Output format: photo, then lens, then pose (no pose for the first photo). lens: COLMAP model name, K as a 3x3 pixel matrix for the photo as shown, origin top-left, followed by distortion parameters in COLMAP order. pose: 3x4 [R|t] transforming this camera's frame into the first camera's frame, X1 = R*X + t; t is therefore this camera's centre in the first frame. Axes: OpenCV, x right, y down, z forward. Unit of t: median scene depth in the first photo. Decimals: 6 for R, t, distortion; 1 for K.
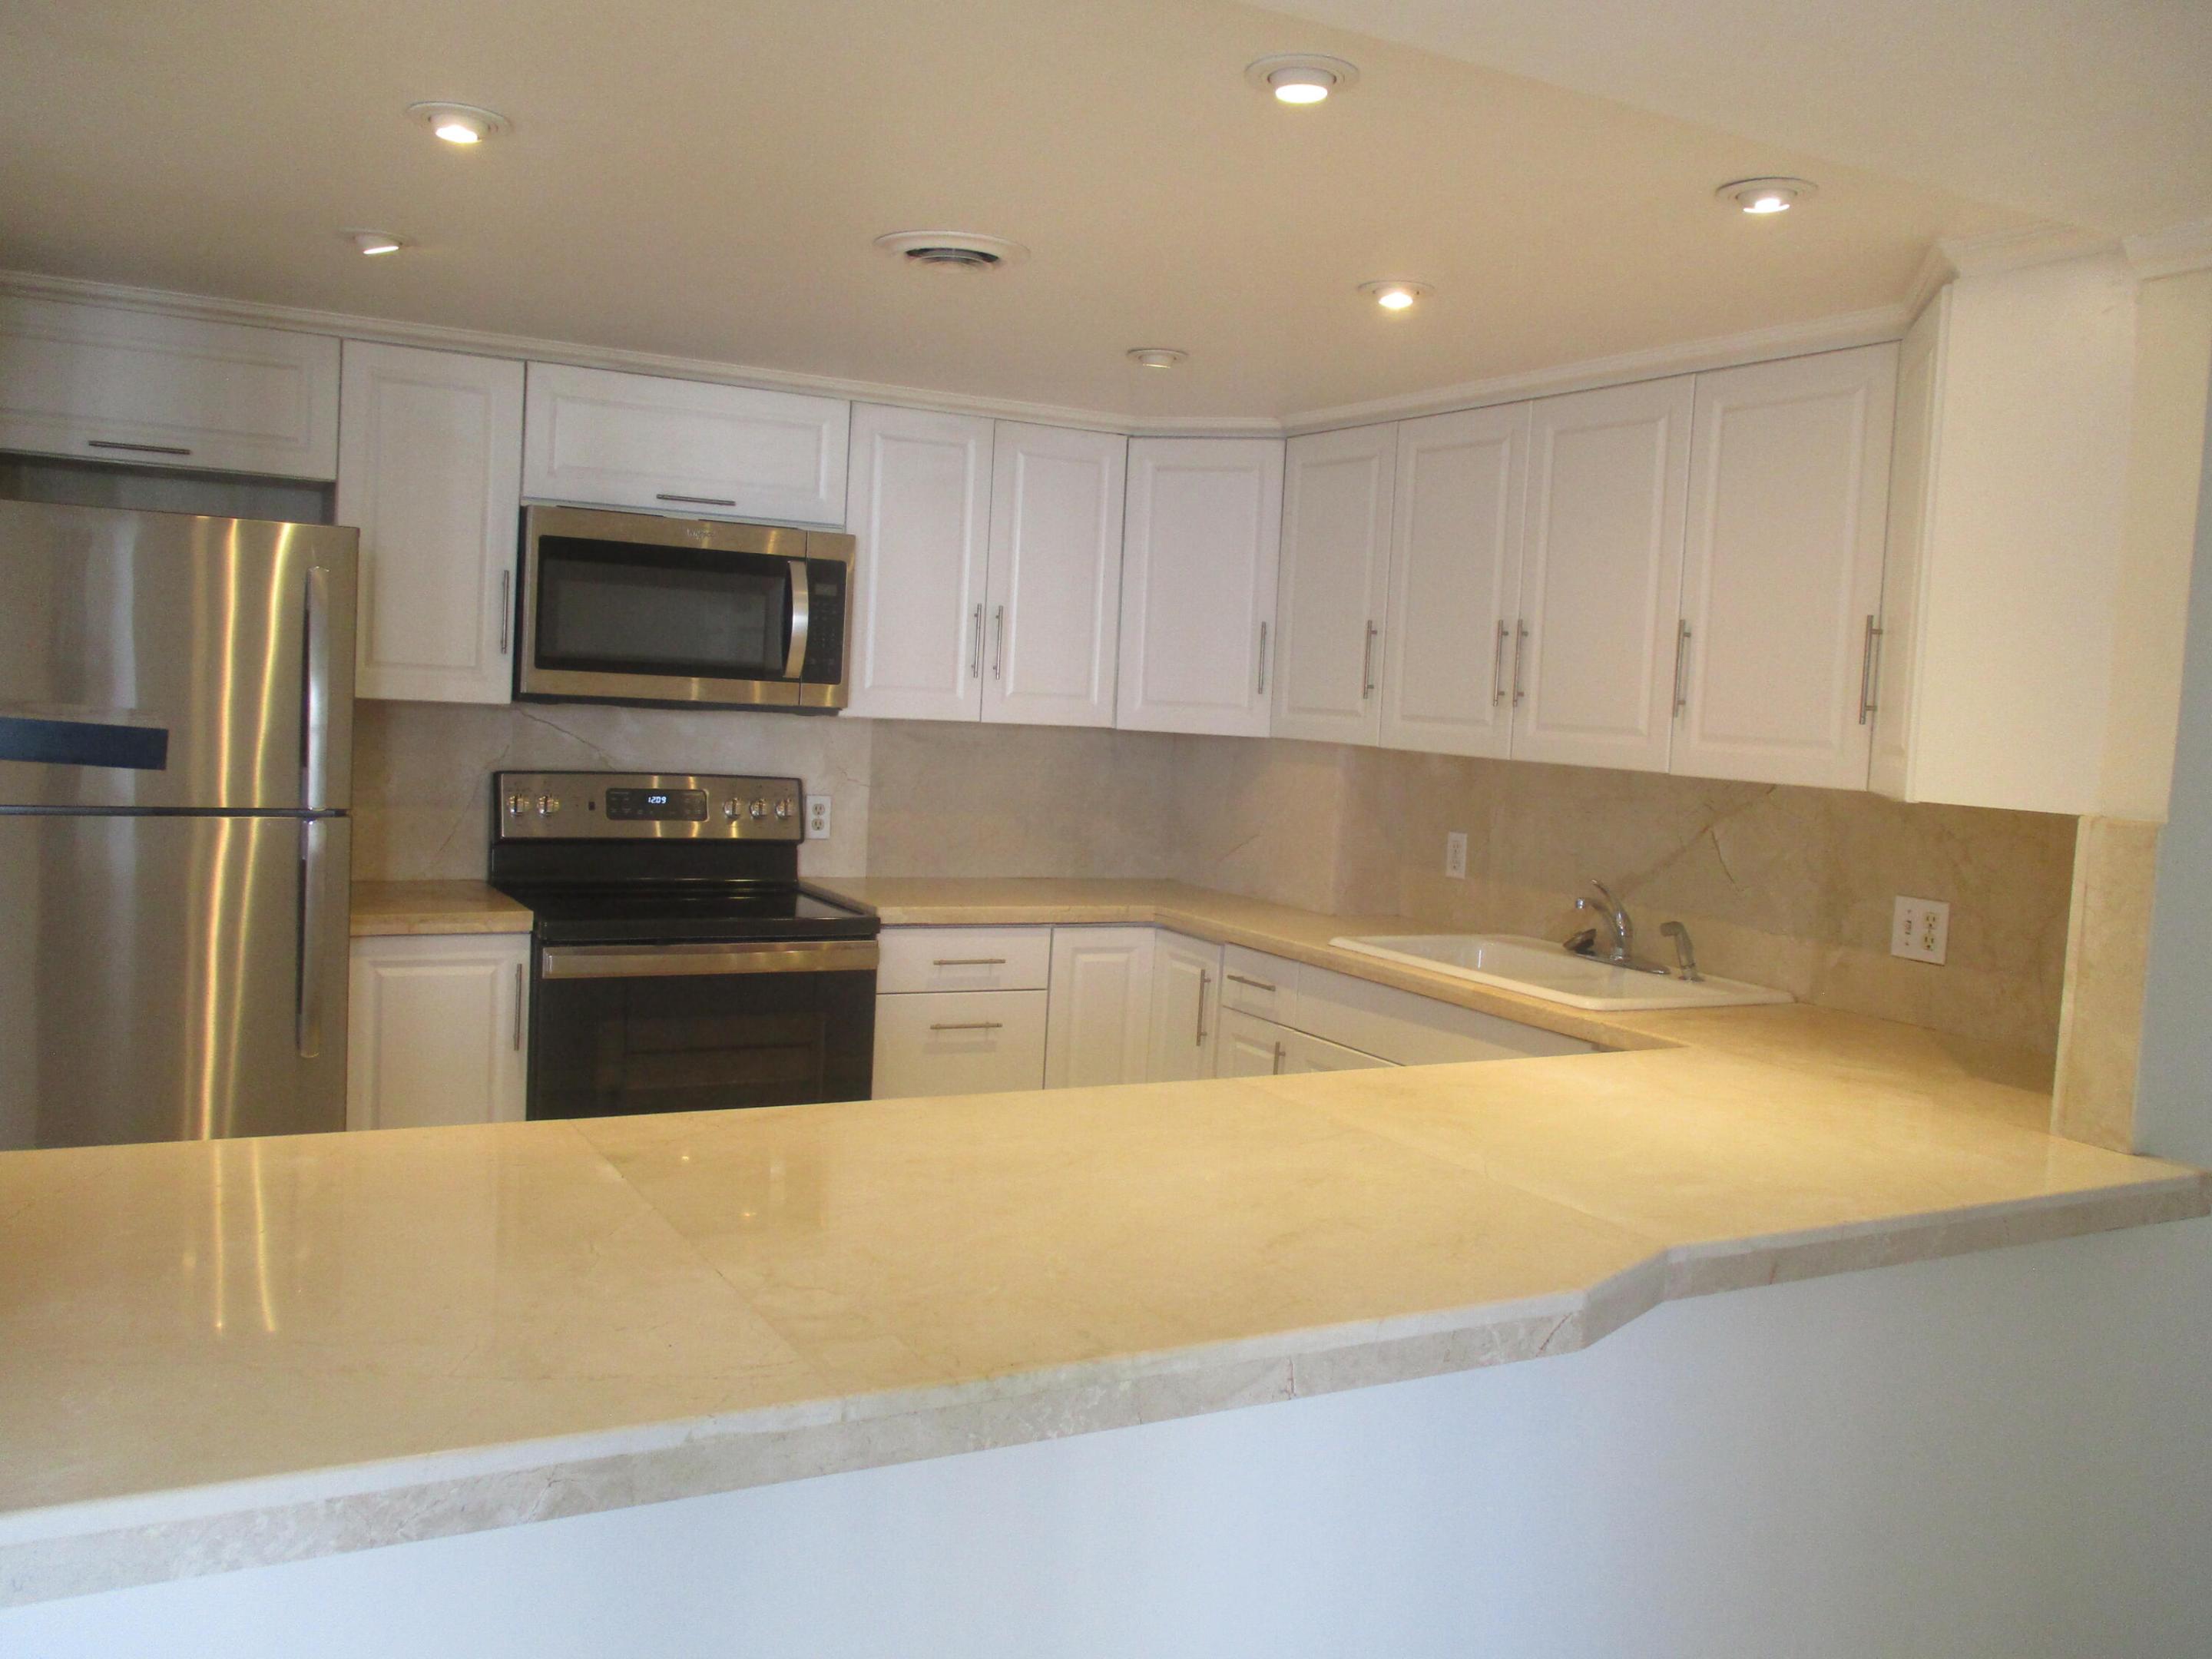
lens RADIAL K [[1846.1, 0, 1106.0], [0, 1846.1, 829.5], [0, 0, 1]] dist [-0.006678, -0.000889]
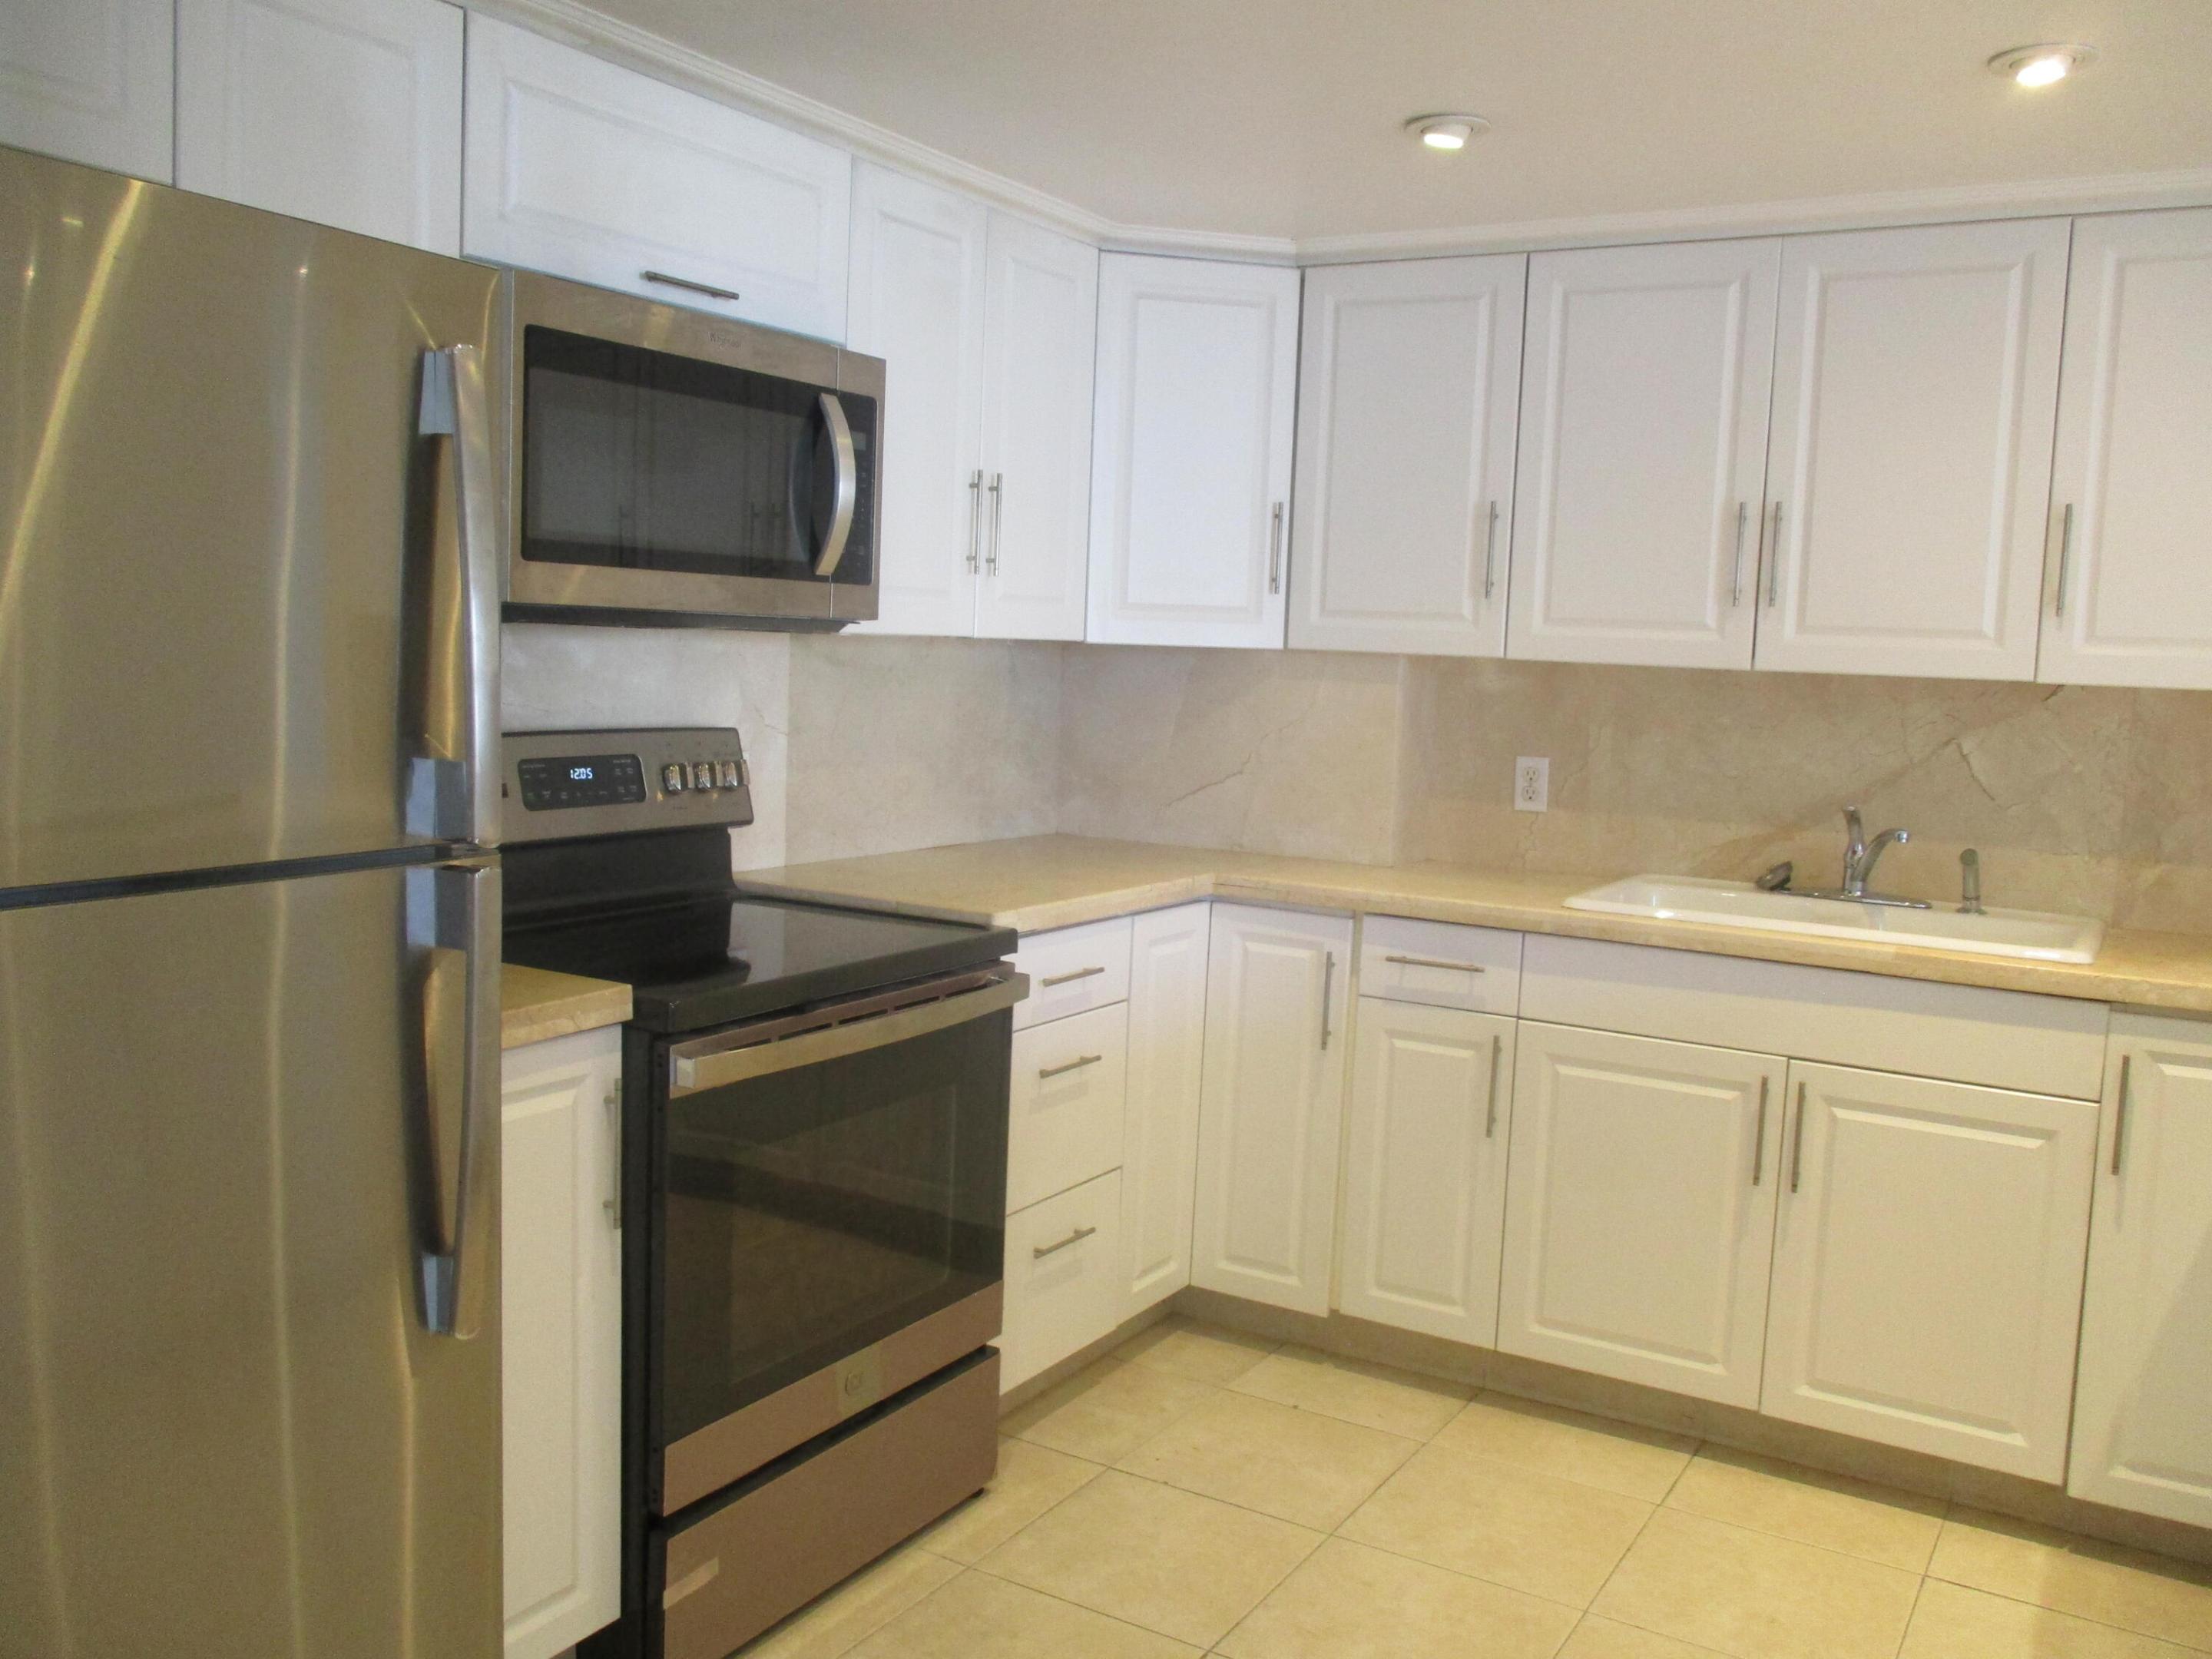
lens RADIAL K [[1846.1, 0, 1106.0], [0, 1846.1, 829.5], [0, 0, 1]] dist [-0.006678, -0.000889]
pose [[0.857827, -0.073401, 0.508670, -0.419280], [0.045677, 0.996721, 0.066796, -0.031552], [-0.511904, -0.034065, 0.858367, 0.384267]]
